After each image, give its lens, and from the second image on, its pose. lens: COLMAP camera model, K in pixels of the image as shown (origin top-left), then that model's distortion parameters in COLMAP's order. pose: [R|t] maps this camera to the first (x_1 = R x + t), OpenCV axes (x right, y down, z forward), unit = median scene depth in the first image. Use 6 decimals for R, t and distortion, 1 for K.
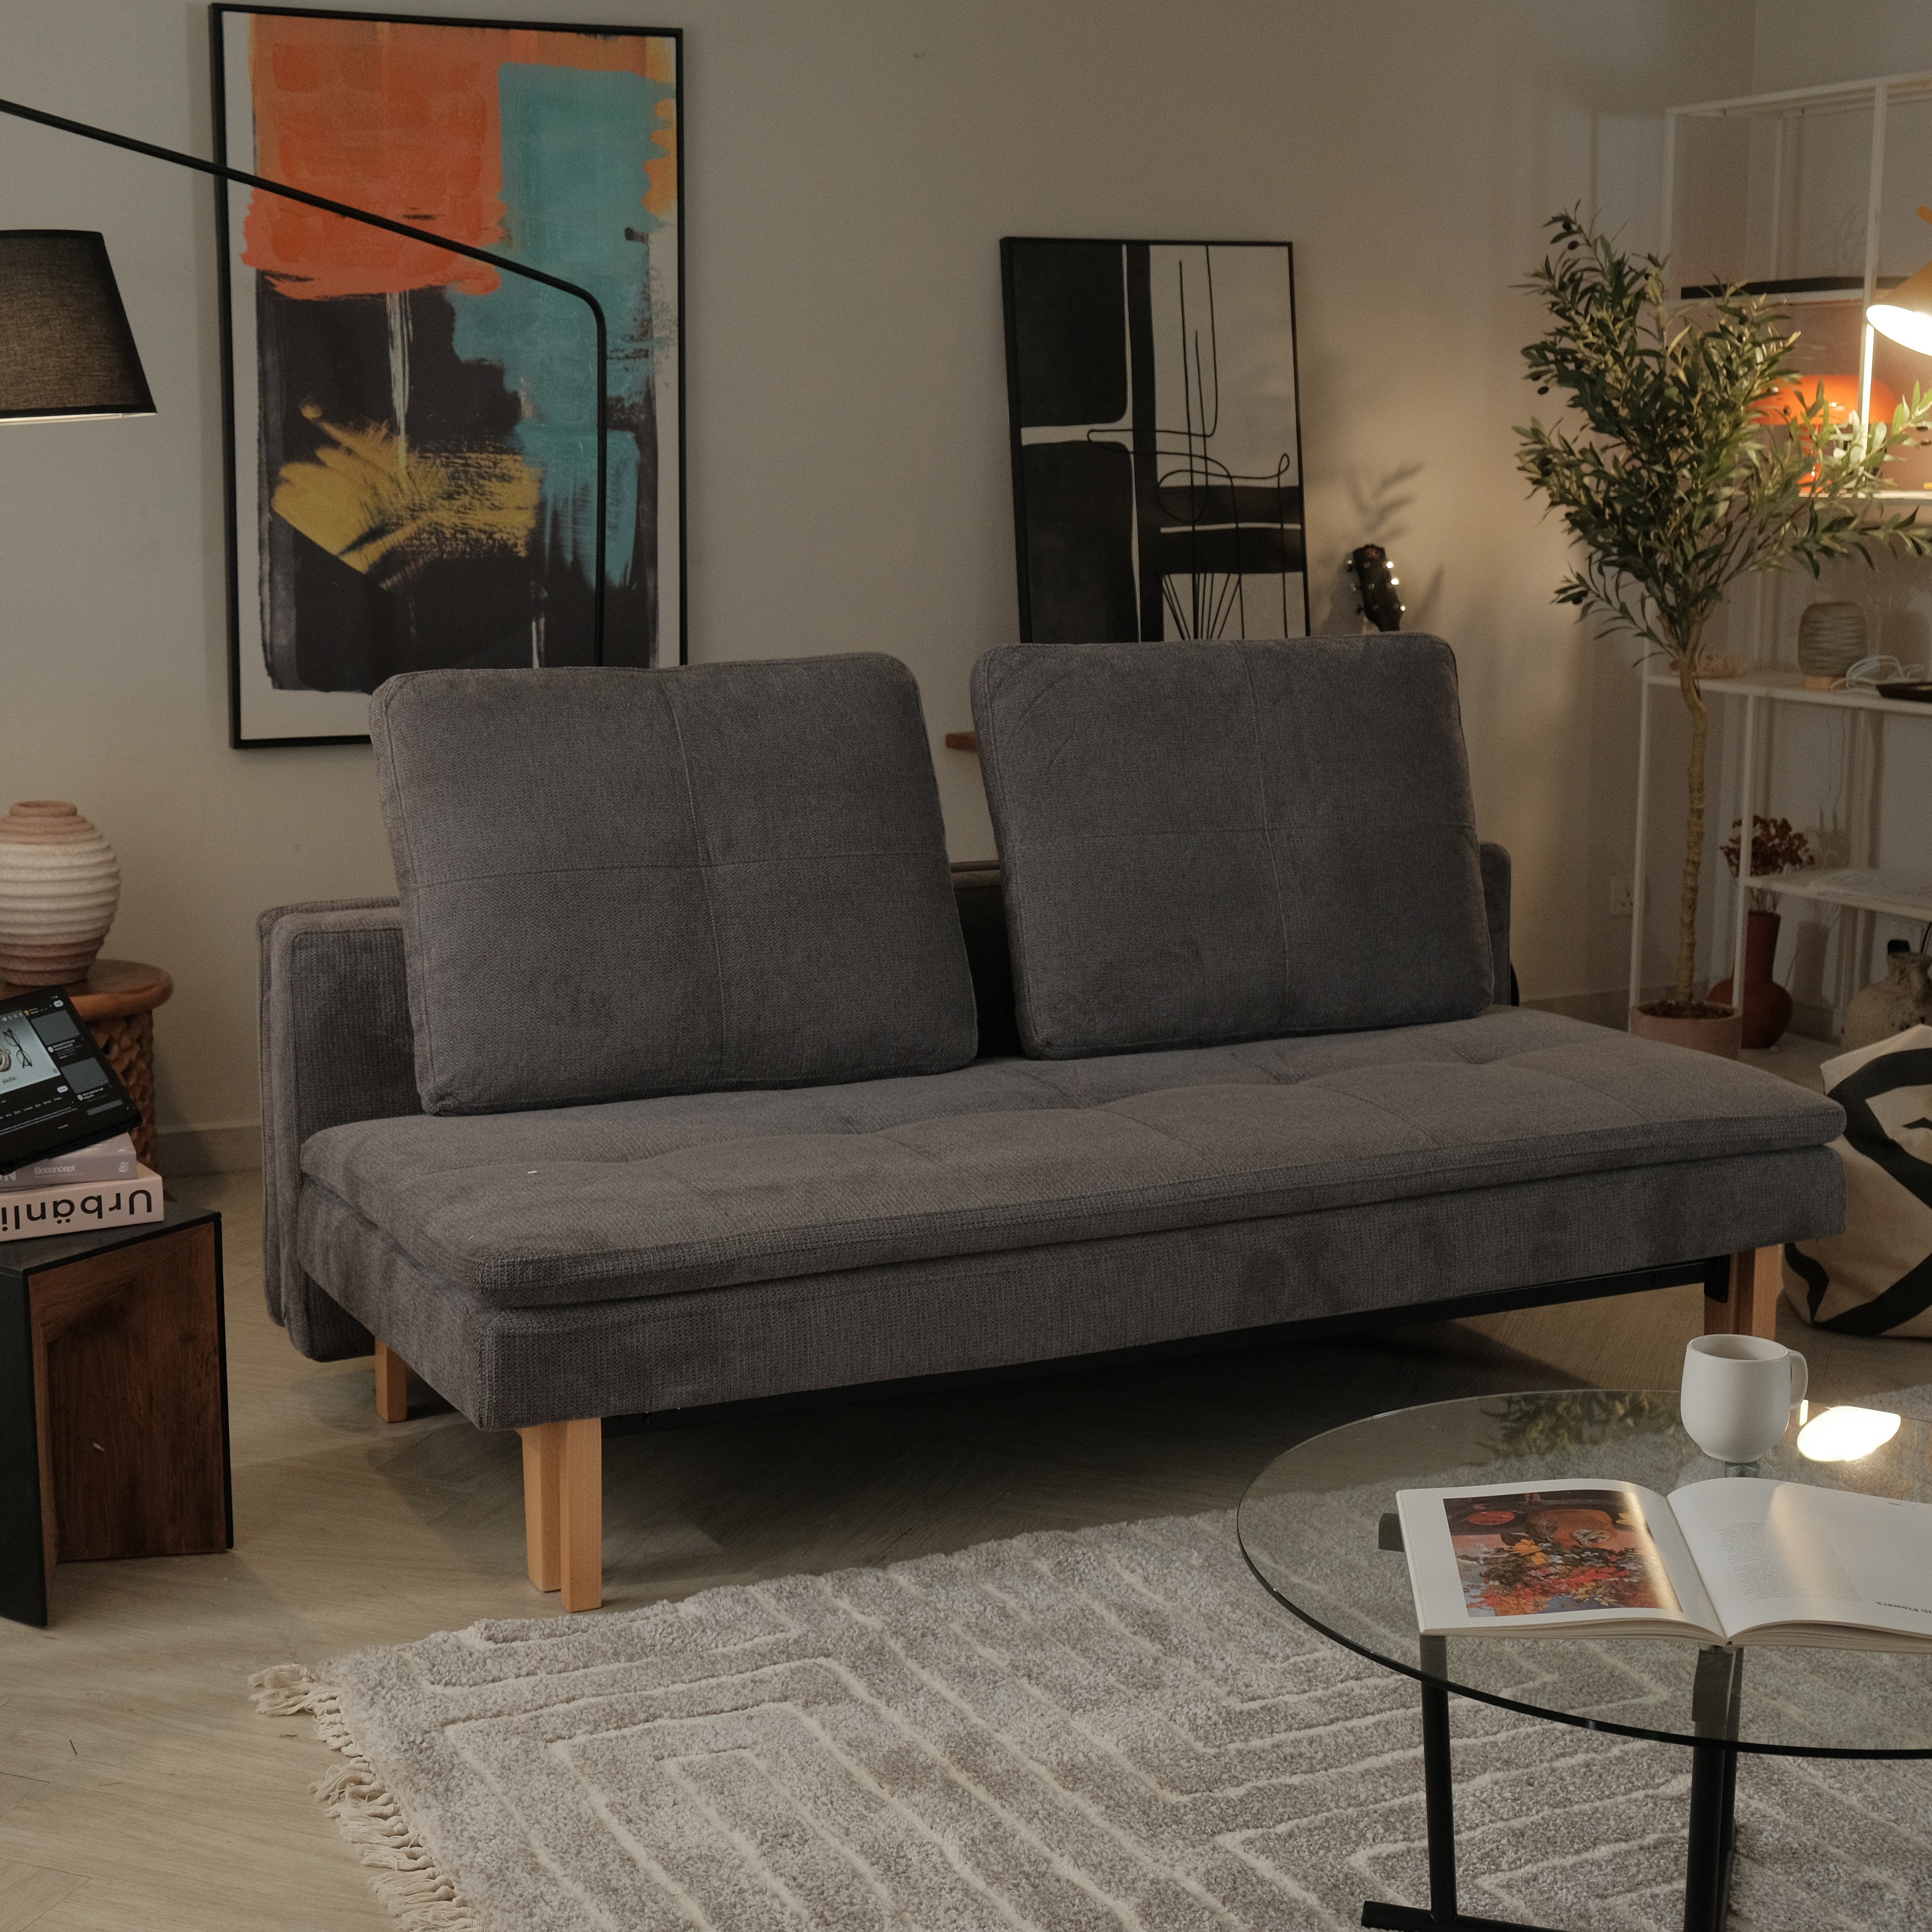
lens RADIAL K [[2990.0, 0, 741.9], [0, 2990.0, 980.6], [0, 0, 1]] dist [-0.046841, 0.000000]
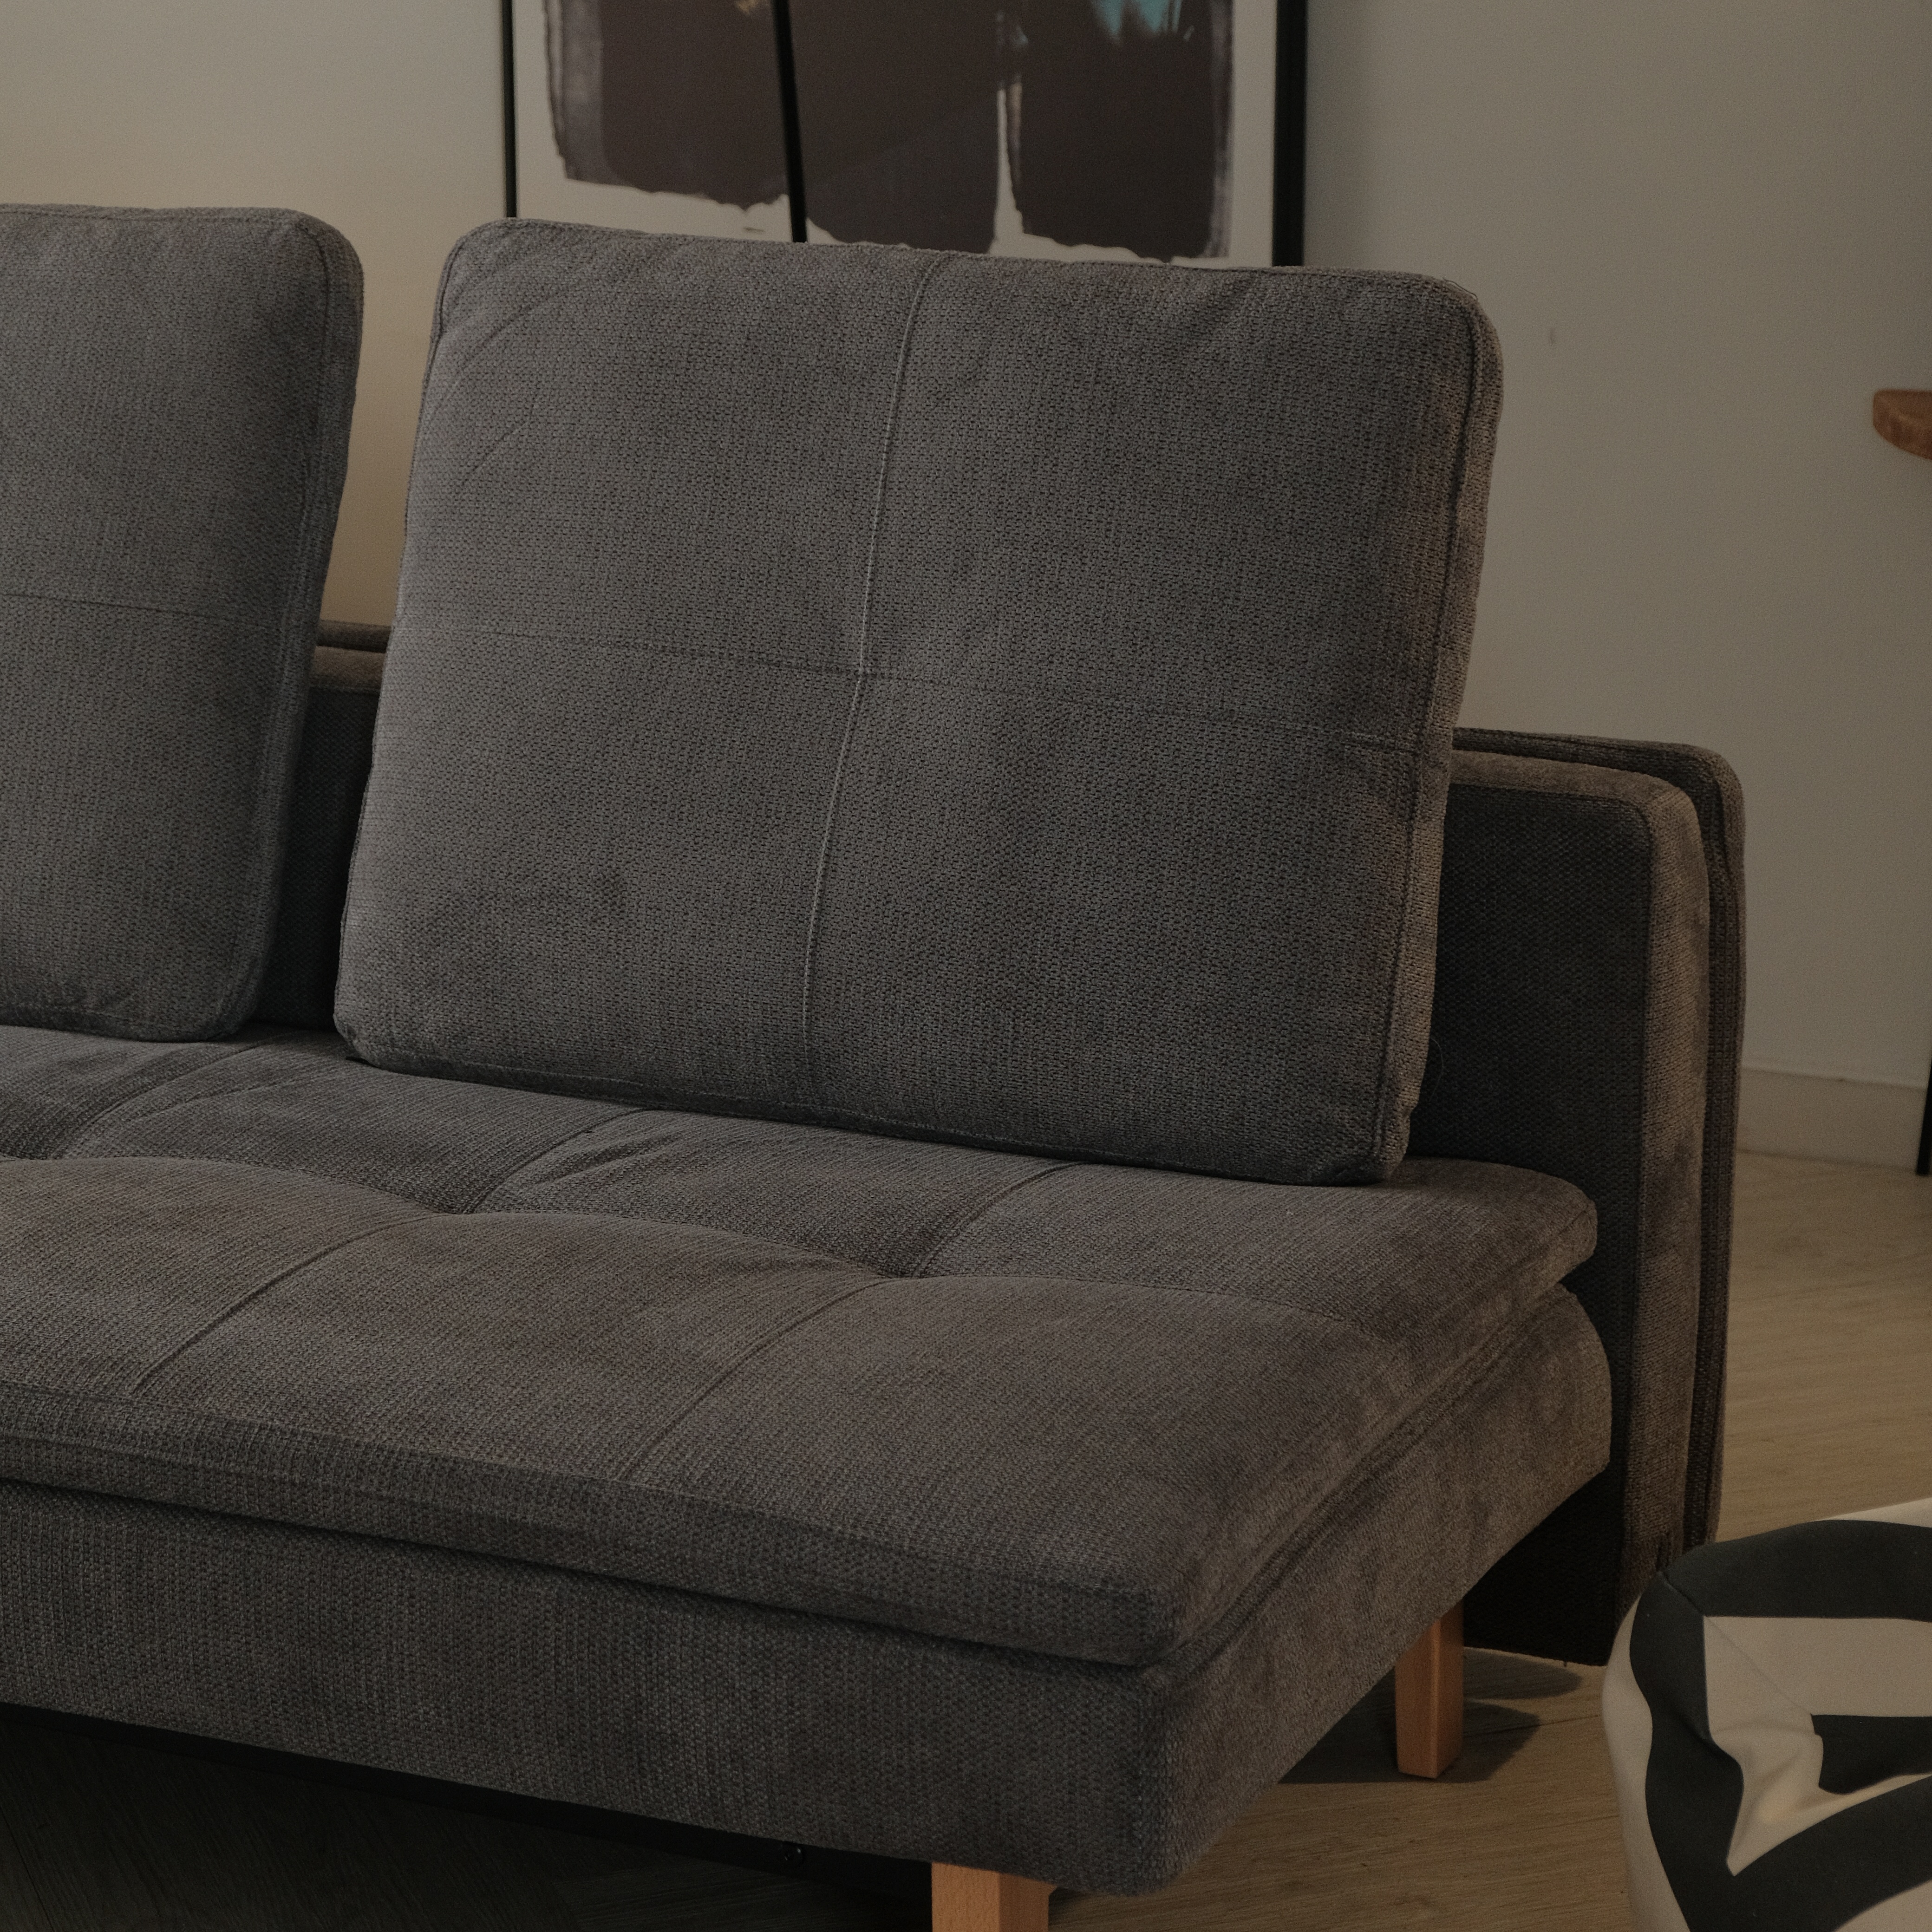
lens RADIAL K [[5252.4, 0, 991.7], [0, 5252.4, 762.3], [0, 0, 1]] dist [0.086984, 0.000000]
pose [[0.675888, 0.161498, -0.719093, 0.783869], [-0.131488, 0.986466, 0.097958, -0.120712], [0.725180, 0.028344, 0.687975, 0.471438]]
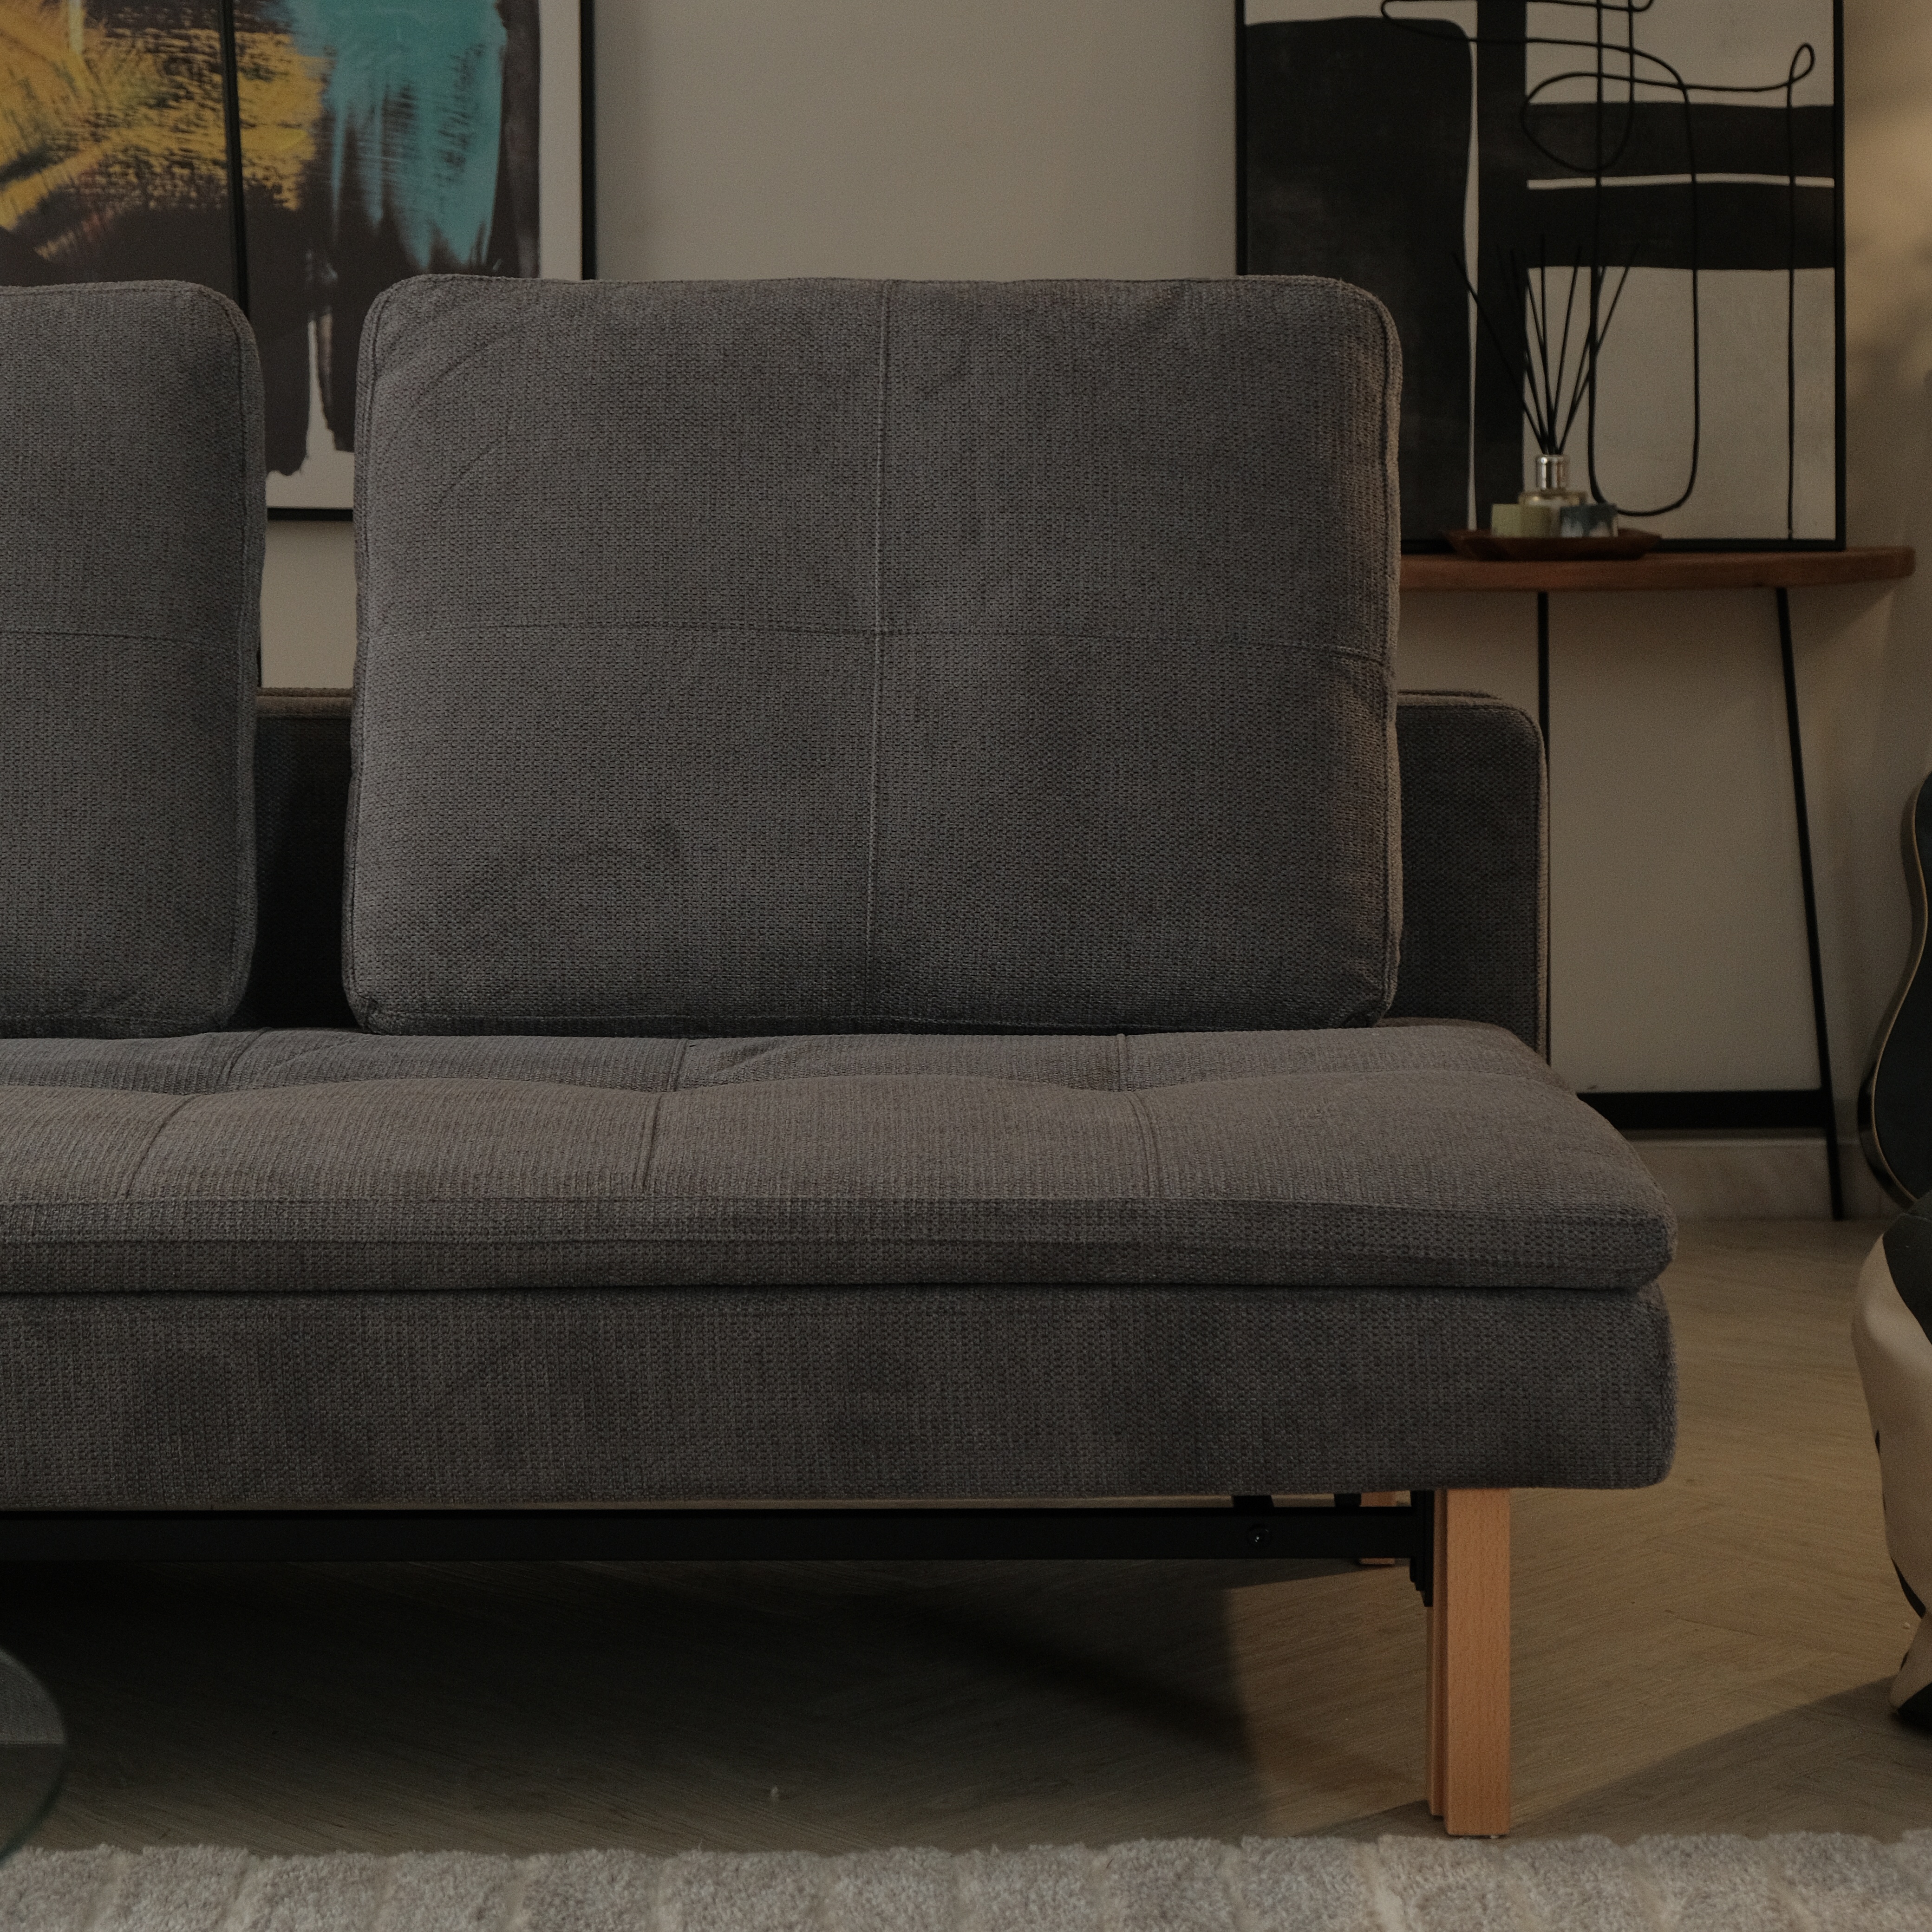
lens RADIAL K [[4816.1, 0, 970.6], [0, 4816.1, 964.3], [0, 0, 1]] dist [0.025420, 0.000000]
pose [[0.930140, 0.055112, -0.363045, 0.508903], [-0.073240, 0.996652, -0.036348, 0.037217], [0.359826, 0.060398, 0.931062, 0.231216]]
